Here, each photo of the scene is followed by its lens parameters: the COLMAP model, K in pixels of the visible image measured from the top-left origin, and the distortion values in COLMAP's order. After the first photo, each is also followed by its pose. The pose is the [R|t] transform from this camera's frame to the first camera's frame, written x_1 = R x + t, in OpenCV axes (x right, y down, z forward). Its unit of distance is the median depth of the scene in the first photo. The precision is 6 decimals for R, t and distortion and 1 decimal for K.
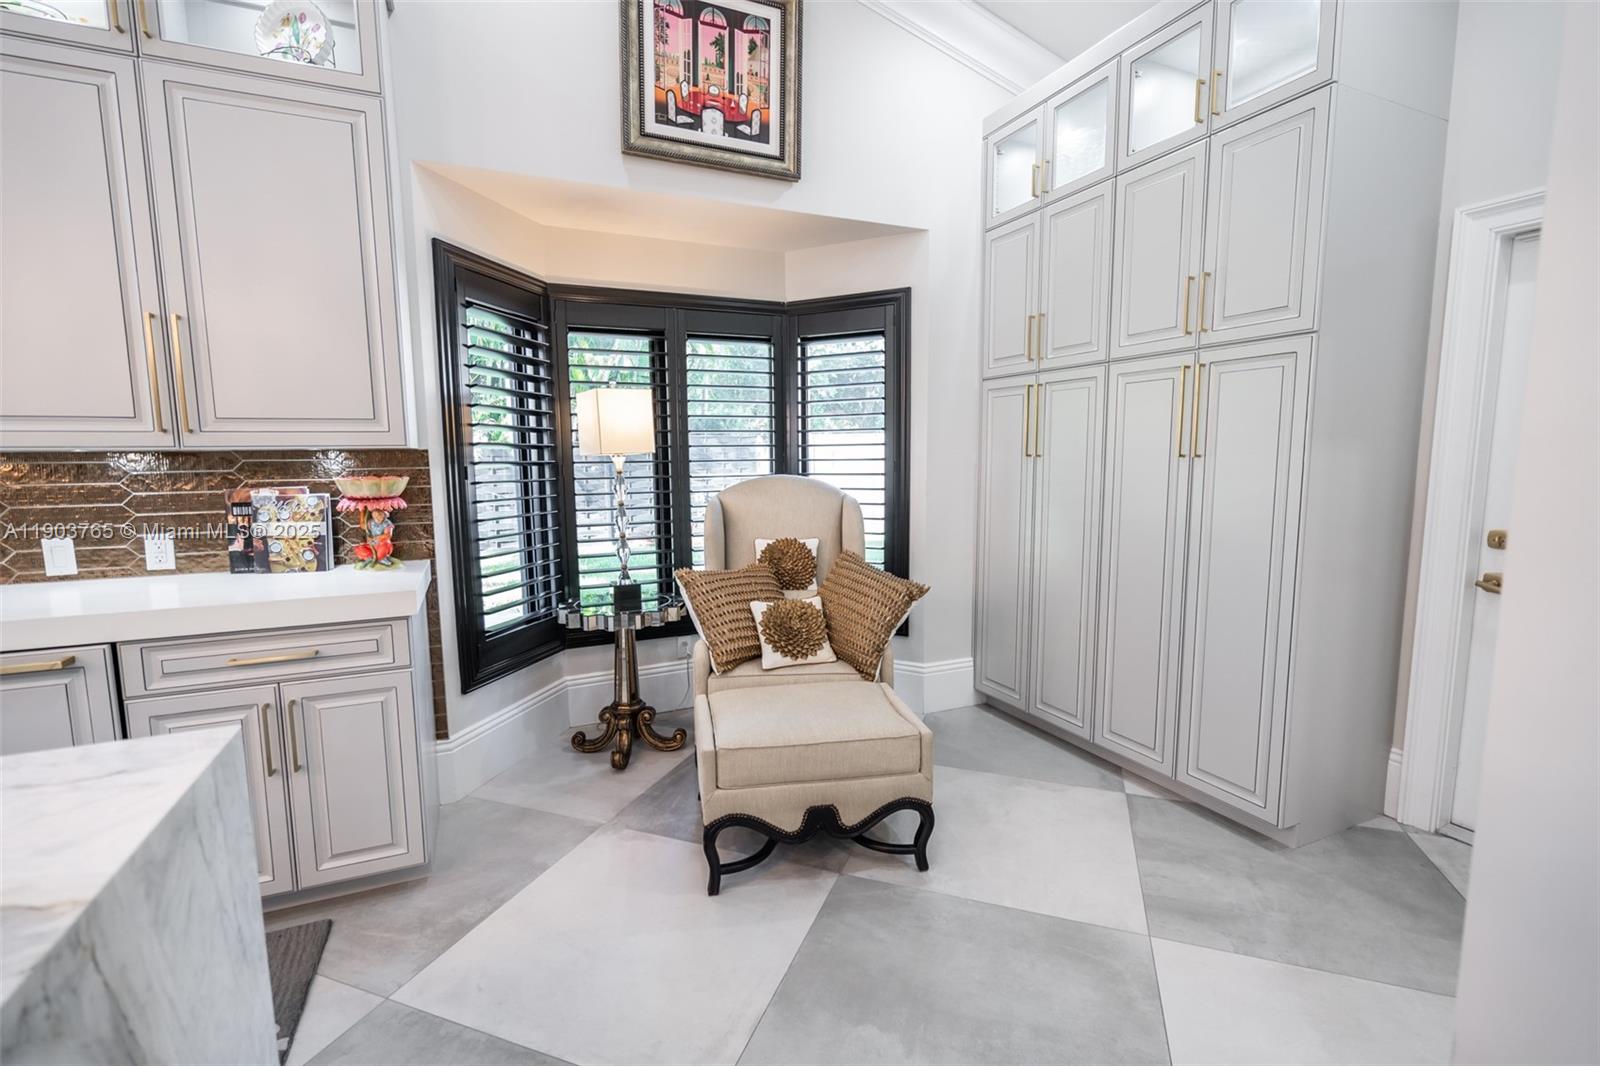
lens RADIAL K [[728.6, 0, 796.4], [0, 728.6, 537.2], [0, 0, 1]] dist [-0.003635, 0.000644]
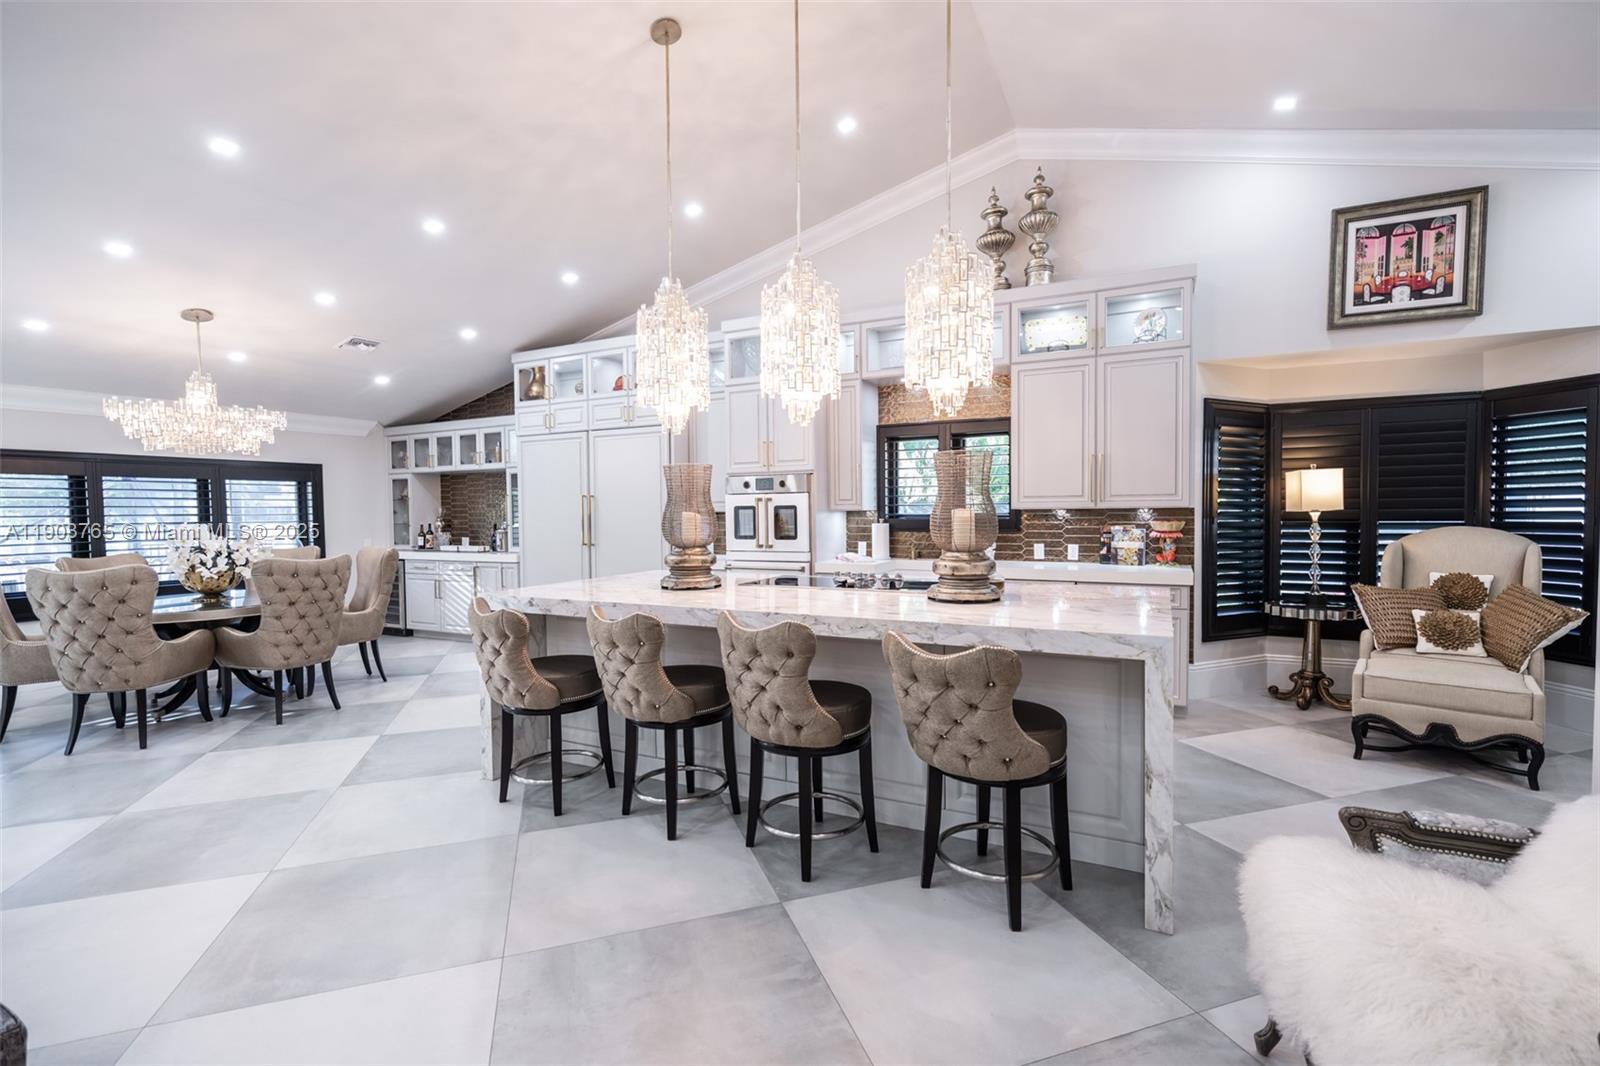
lens RADIAL K [[728.6, 0, 791.9], [0, 728.6, 536.4], [0, 0, 1]] dist [-0.003635, 0.000644]
pose [[0.633220, 0.029863, -0.773395, 0.284284], [-0.088654, 0.995477, -0.034148, 0.105323], [0.768878, 0.090188, 0.633003, -0.947109]]
